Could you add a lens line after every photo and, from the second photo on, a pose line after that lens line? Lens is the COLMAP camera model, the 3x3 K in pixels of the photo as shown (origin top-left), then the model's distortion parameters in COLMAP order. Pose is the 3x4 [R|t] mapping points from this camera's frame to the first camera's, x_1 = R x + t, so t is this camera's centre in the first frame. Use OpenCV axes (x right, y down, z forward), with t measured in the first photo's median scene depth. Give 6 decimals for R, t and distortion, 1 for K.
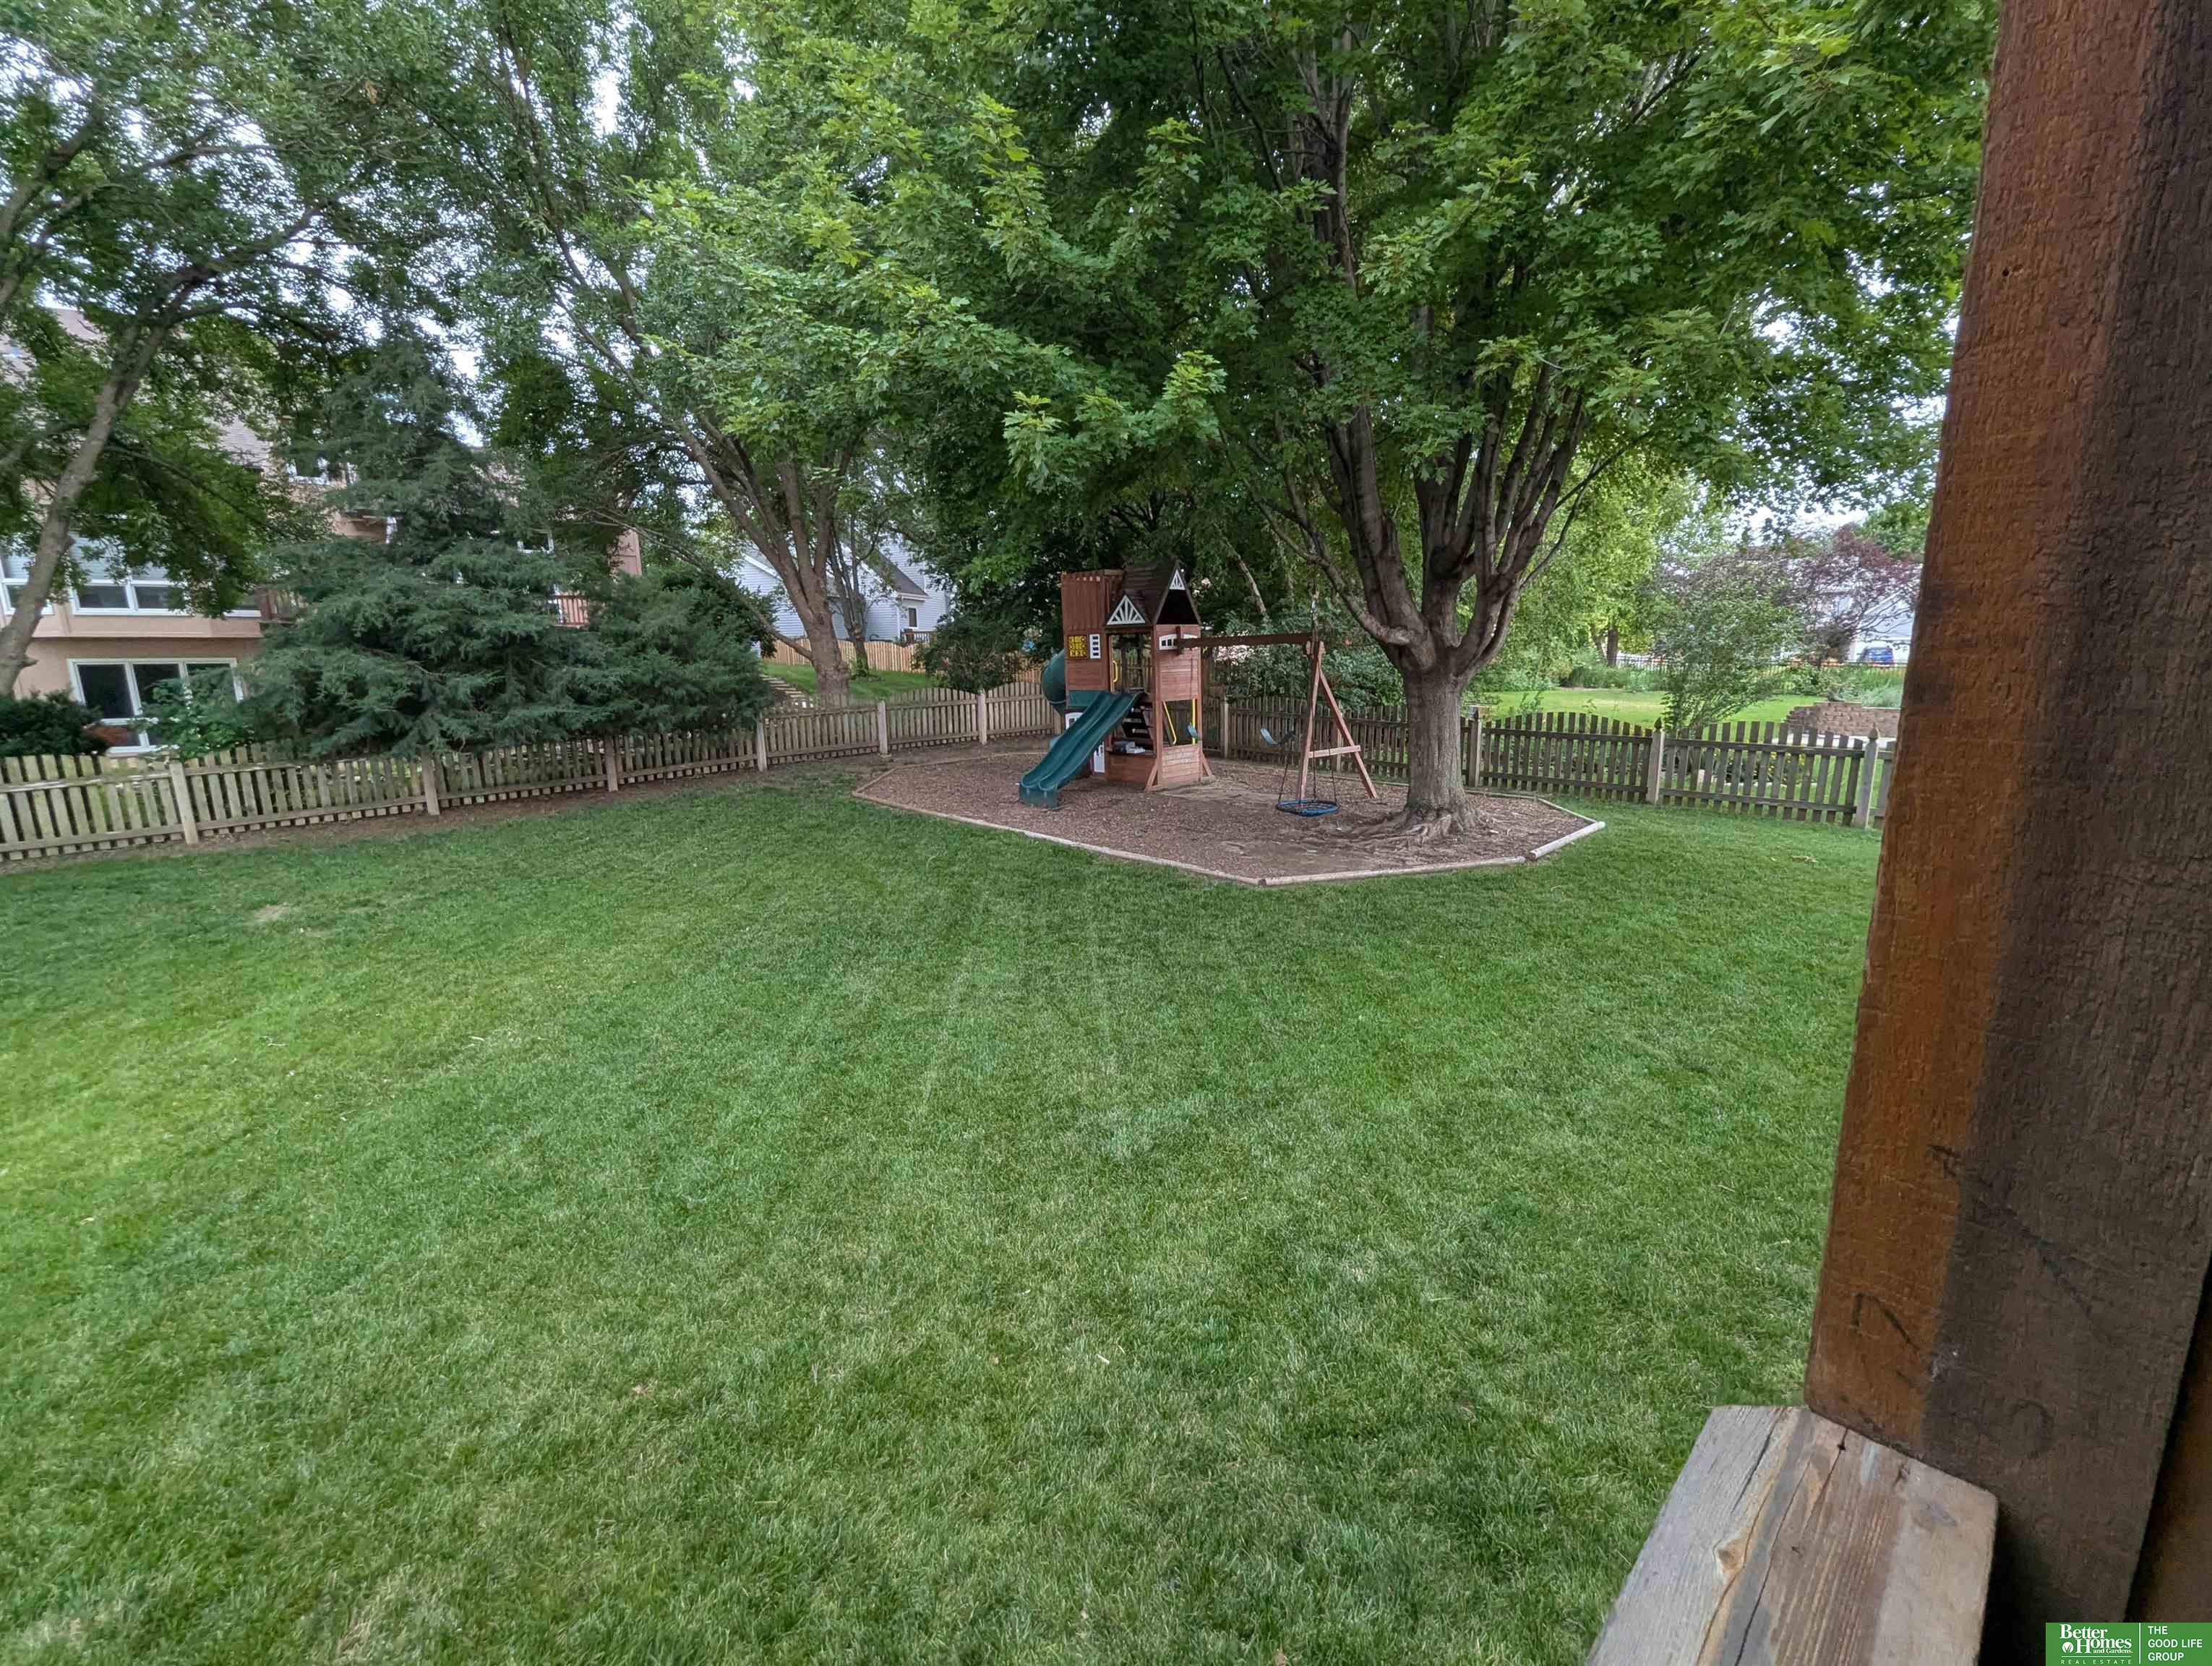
lens RADIAL K [[916.5, 0, 1101.3], [0, 916.5, 841.7], [0, 0, 1]] dist [0.005942, -0.000199]
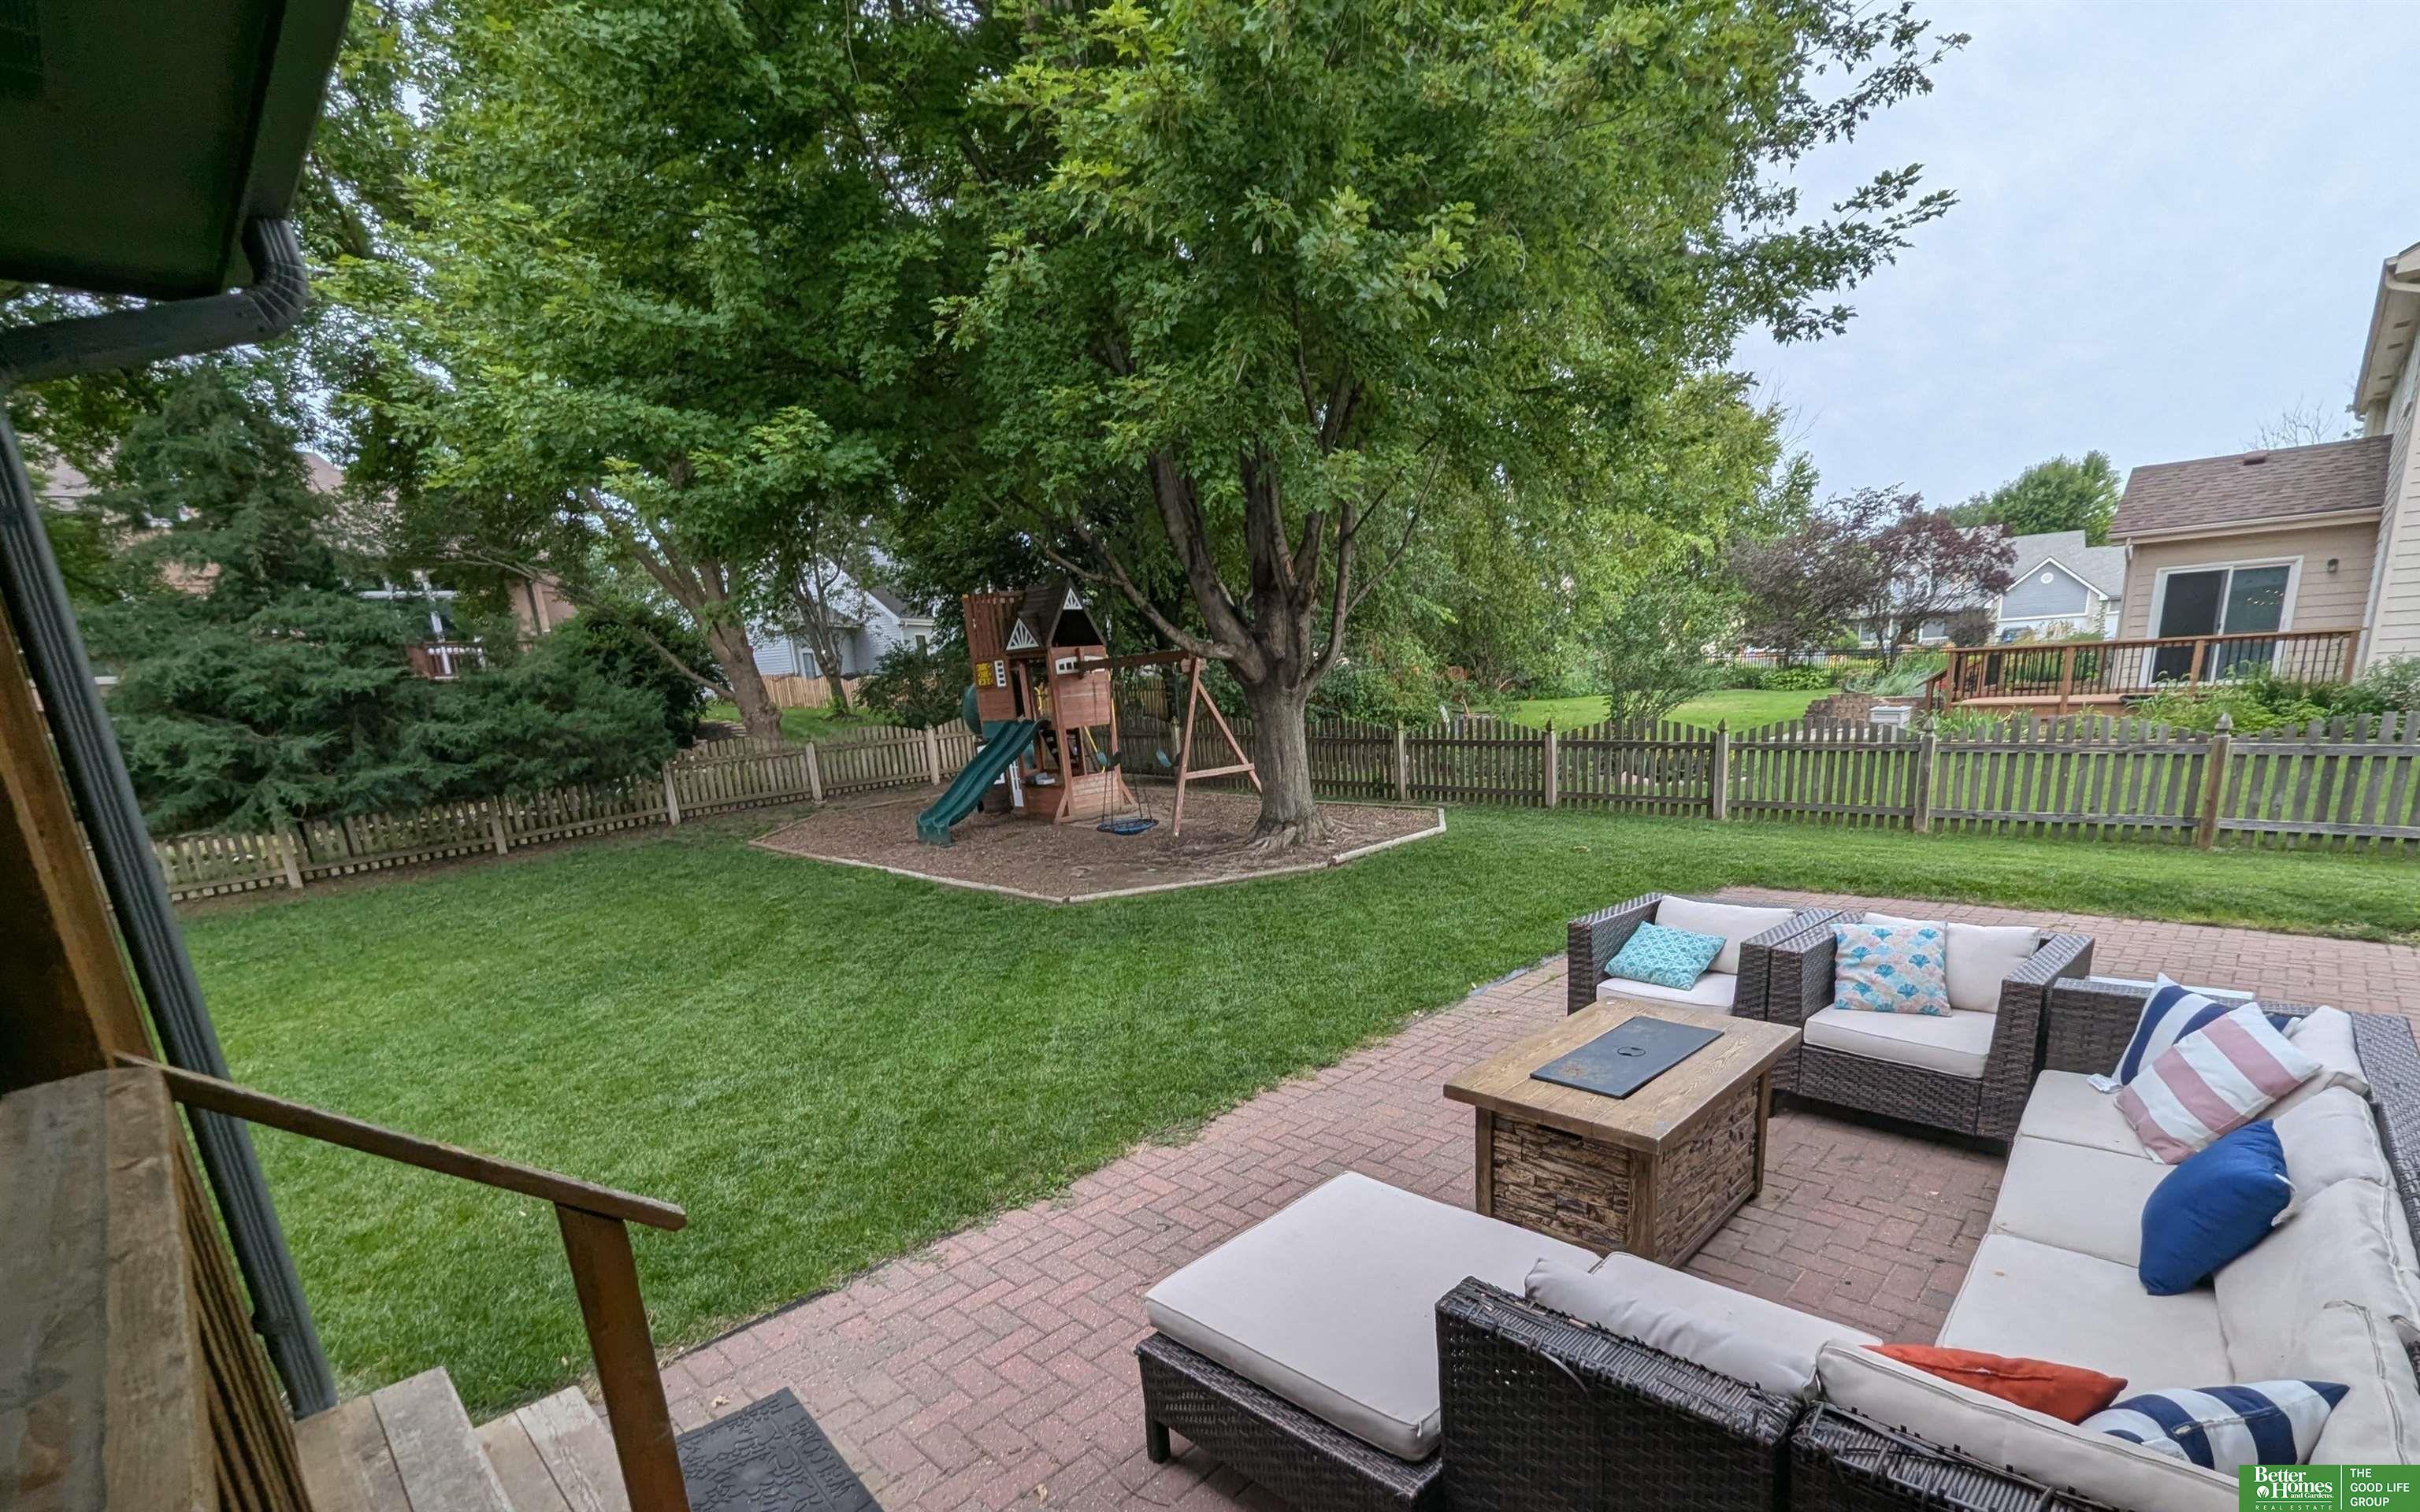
lens RADIAL K [[1059.1, 0, 1284.7], [0, 1059.1, 960.6], [0, 0, 1]] dist [0.005151, -0.001997]
pose [[0.997791, -0.057820, 0.032700, 0.247136], [0.055714, 0.996518, 0.062033, 0.033923], [-0.036173, -0.060074, 0.997538, -0.132181]]
